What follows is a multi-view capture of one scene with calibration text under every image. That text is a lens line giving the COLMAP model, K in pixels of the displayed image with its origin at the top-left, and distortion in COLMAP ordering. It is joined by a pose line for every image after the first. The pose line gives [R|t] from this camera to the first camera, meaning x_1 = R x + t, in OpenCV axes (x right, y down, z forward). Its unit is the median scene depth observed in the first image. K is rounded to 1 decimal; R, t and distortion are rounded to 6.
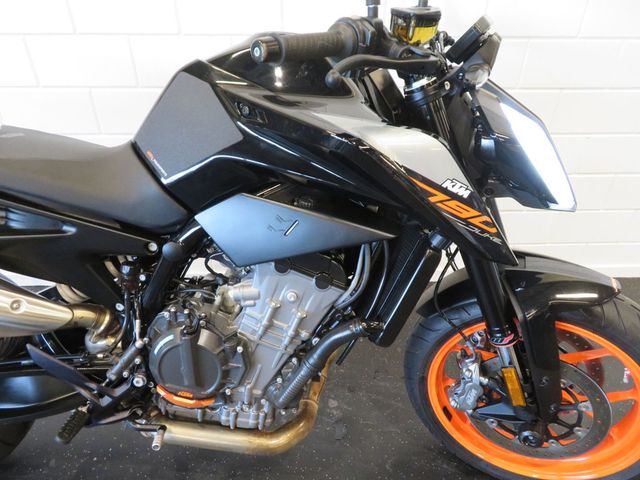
lens RADIAL K [[459.9, 0, 320.0], [0, 459.9, 240.0], [0, 0, 1]] dist [-0.006943, -0.000302]
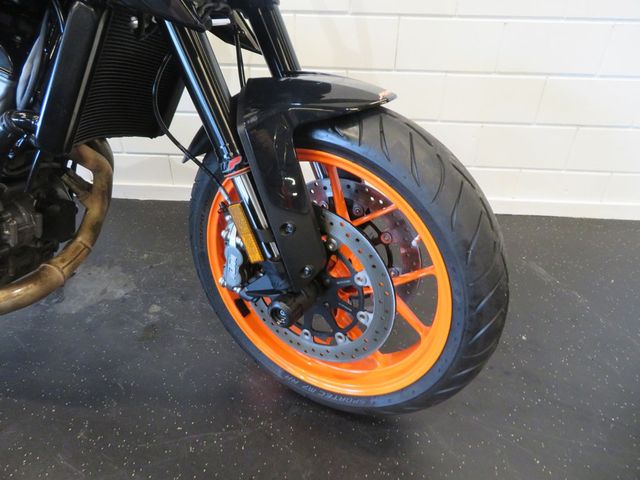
lens RADIAL K [[459.9, 0, 320.0], [0, 459.9, 240.0], [0, 0, 1]] dist [-0.006943, -0.000302]
pose [[0.994209, 0.056199, -0.091601, 0.627213], [-0.057126, 0.998339, -0.007530, 0.339566], [0.091026, 0.012719, 0.995767, 0.281869]]
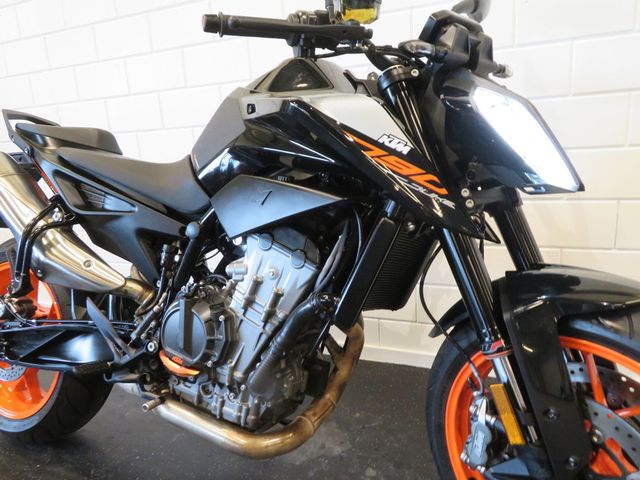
lens RADIAL K [[460.7, 0, 320.0], [0, 460.7, 240.0], [0, 0, 1]] dist [-0.000828, 0.005888]
pose [[0.899520, 0.023658, -0.436239, 0.485188], [-0.168149, 0.940358, -0.295724, 0.337251], [0.403224, 0.339363, 0.849849, 0.113406]]
